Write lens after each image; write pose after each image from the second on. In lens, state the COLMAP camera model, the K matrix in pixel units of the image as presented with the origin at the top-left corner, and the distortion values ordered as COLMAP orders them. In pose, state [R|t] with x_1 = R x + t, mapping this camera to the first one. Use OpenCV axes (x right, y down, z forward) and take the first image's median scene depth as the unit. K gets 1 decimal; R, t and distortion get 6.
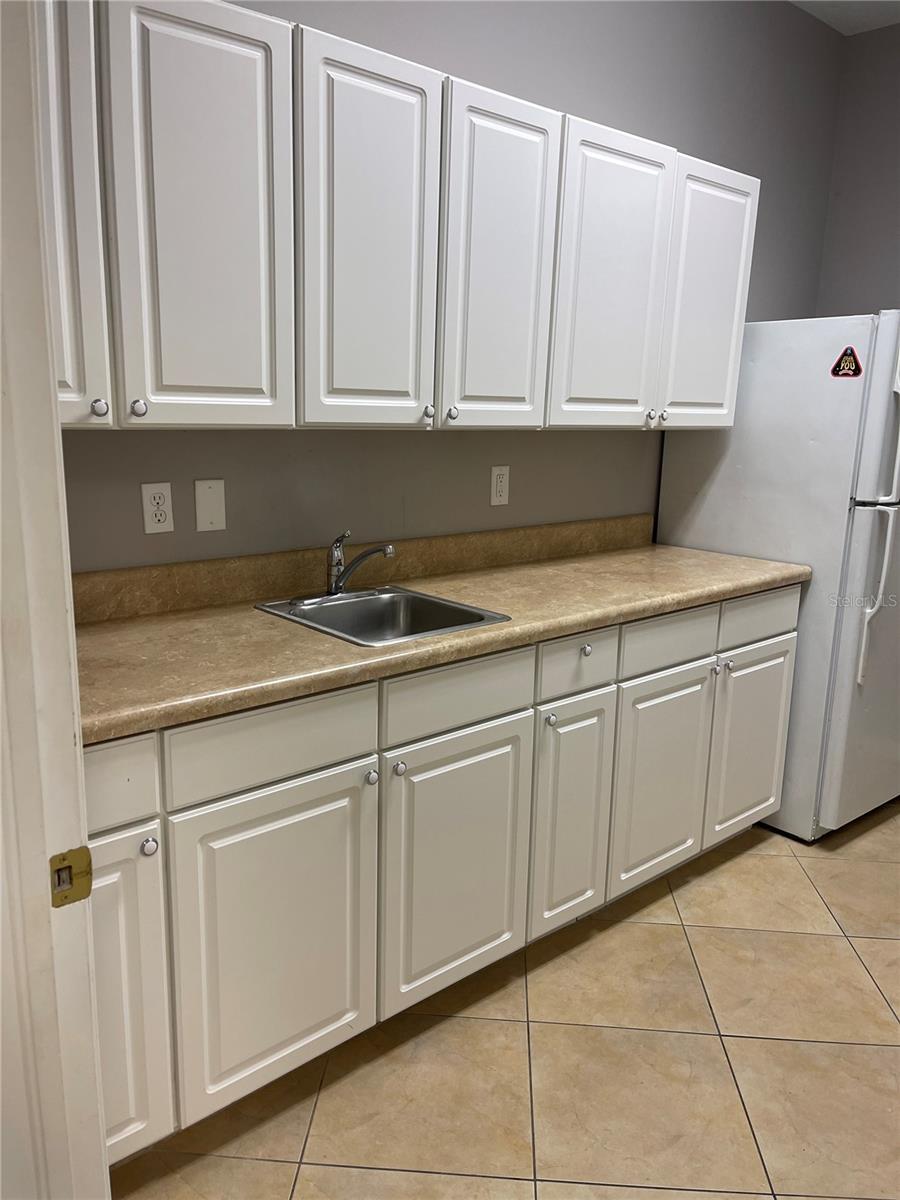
lens RADIAL K [[905.0, 0, 446.7], [0, 905.0, 607.9], [0, 0, 1]] dist [0.063002, -0.088742]
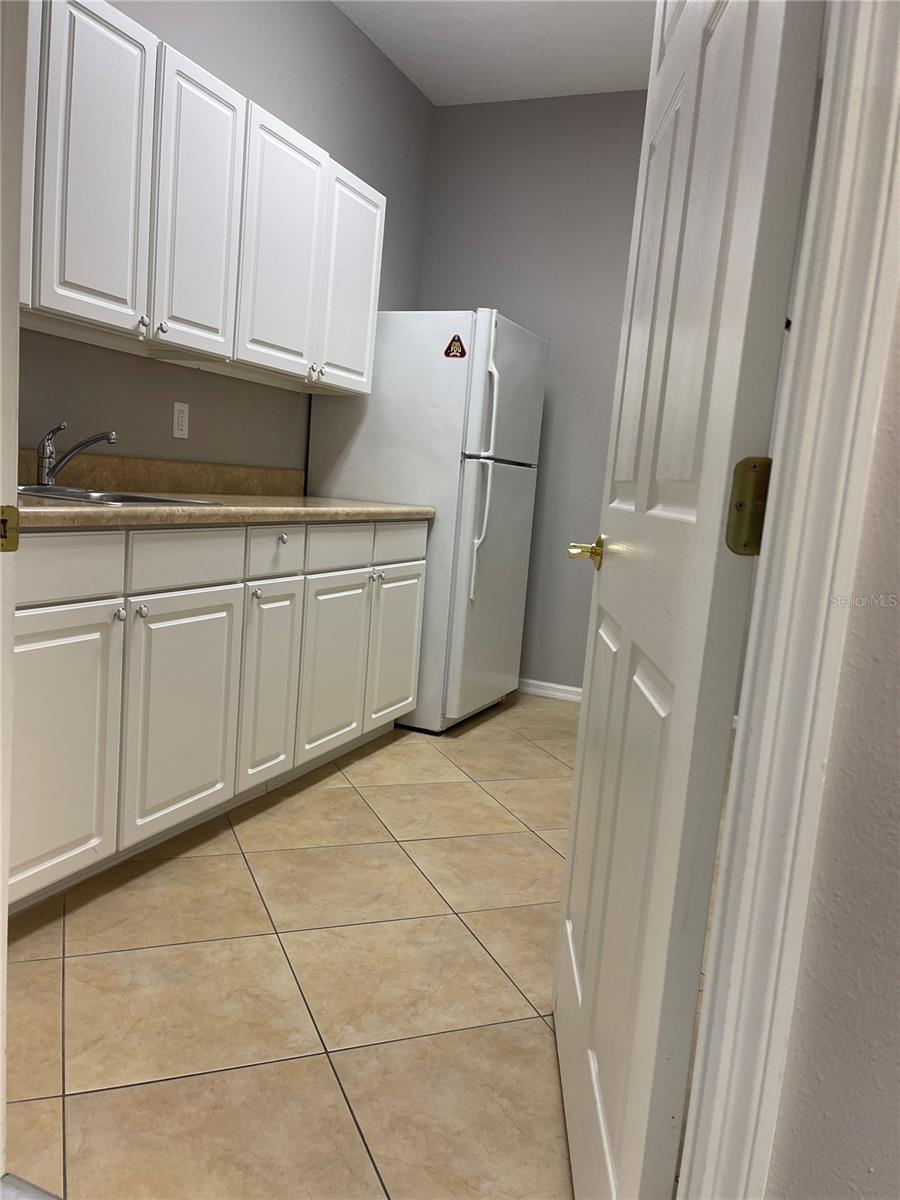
lens RADIAL K [[905.0, 0, 446.7], [0, 905.0, 607.9], [0, 0, 1]] dist [0.063002, -0.088742]
pose [[0.900836, -0.012541, 0.433978, -0.158996], [0.036834, 0.998186, -0.047614, 0.187460], [-0.432594, 0.058878, 0.899664, -0.153611]]
